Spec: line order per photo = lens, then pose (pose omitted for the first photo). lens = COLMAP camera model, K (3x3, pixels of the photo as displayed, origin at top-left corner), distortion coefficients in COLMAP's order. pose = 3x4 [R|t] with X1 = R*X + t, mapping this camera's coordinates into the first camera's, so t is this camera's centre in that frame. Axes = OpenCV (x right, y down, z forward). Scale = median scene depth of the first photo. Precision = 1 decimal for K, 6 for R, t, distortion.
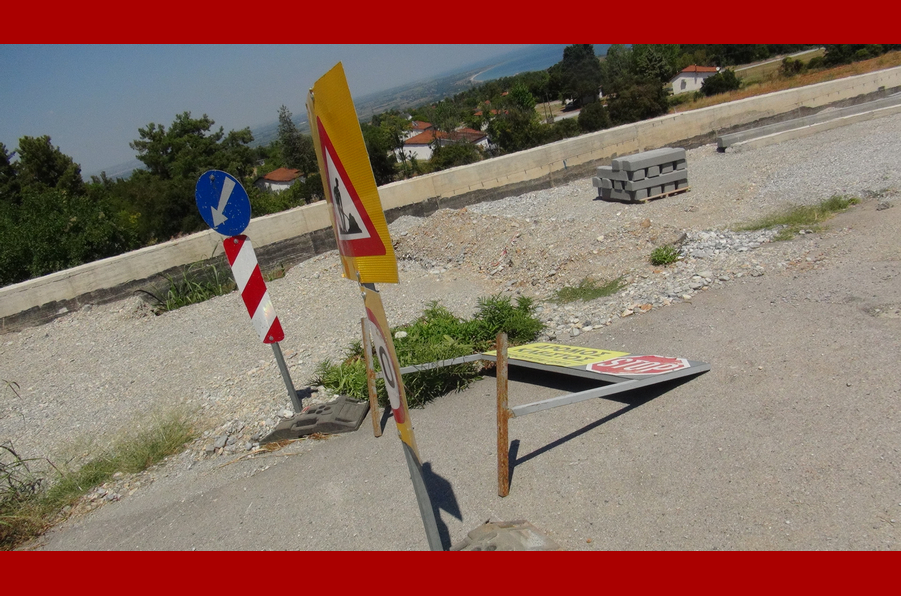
lens RADIAL K [[684.7, 0, 450.1], [0, 684.7, 295.6], [0, 0, 1]] dist [-0.013972, -0.004339]
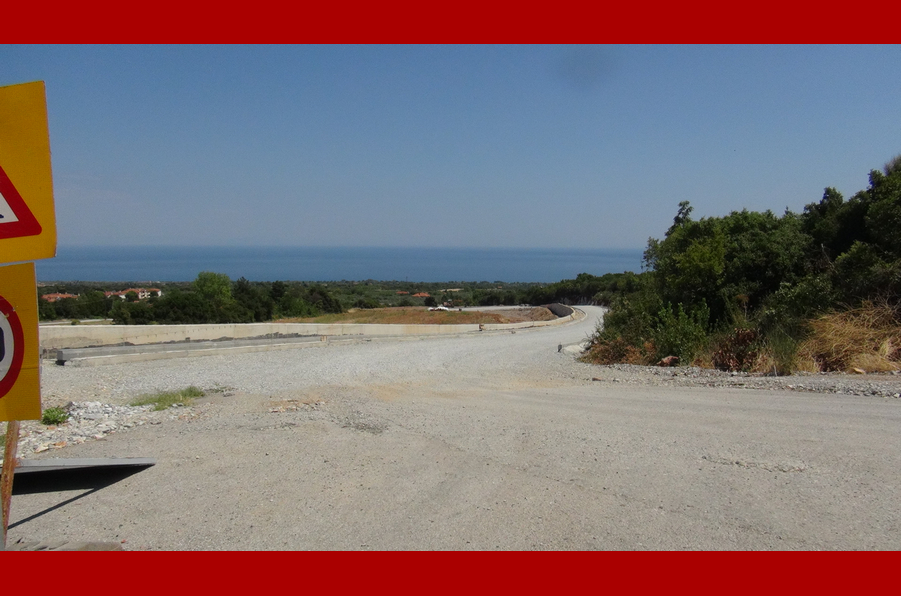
lens RADIAL K [[684.7, 0, 451.4], [0, 684.7, 292.5], [0, 0, 1]] dist [-0.013972, -0.004339]
pose [[0.567916, 0.216693, 0.794050, -0.126040], [0.103612, 0.938227, -0.330143, 0.104433], [-0.816539, 0.269766, 0.510382, -0.035569]]
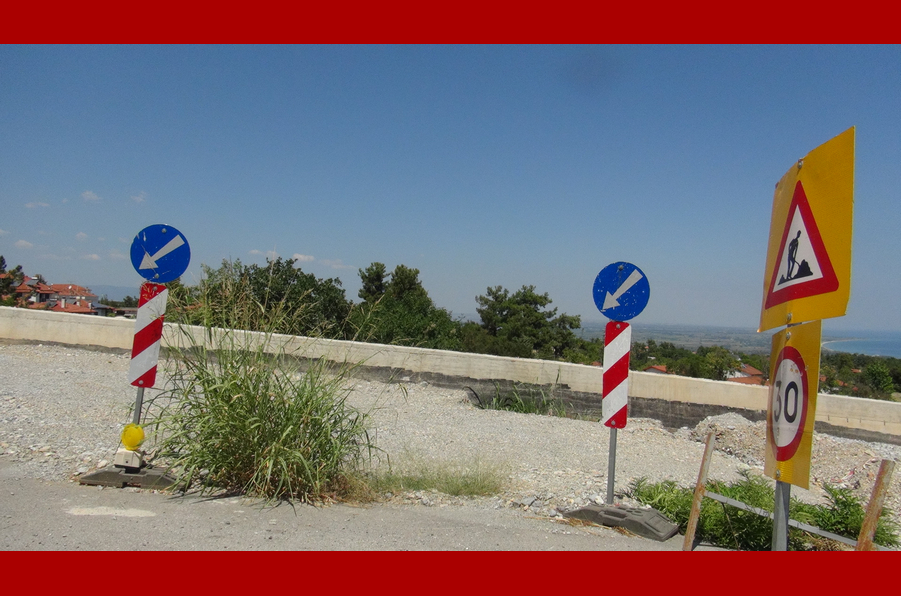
lens RADIAL K [[684.7, 0, 444.3], [0, 684.7, 299.4], [0, 0, 1]] dist [-0.013972, -0.004339]
pose [[0.844257, 0.289025, -0.451326, -0.026567], [-0.404171, 0.896393, -0.182006, 0.085316], [0.351961, 0.336073, 0.873601, -0.038763]]
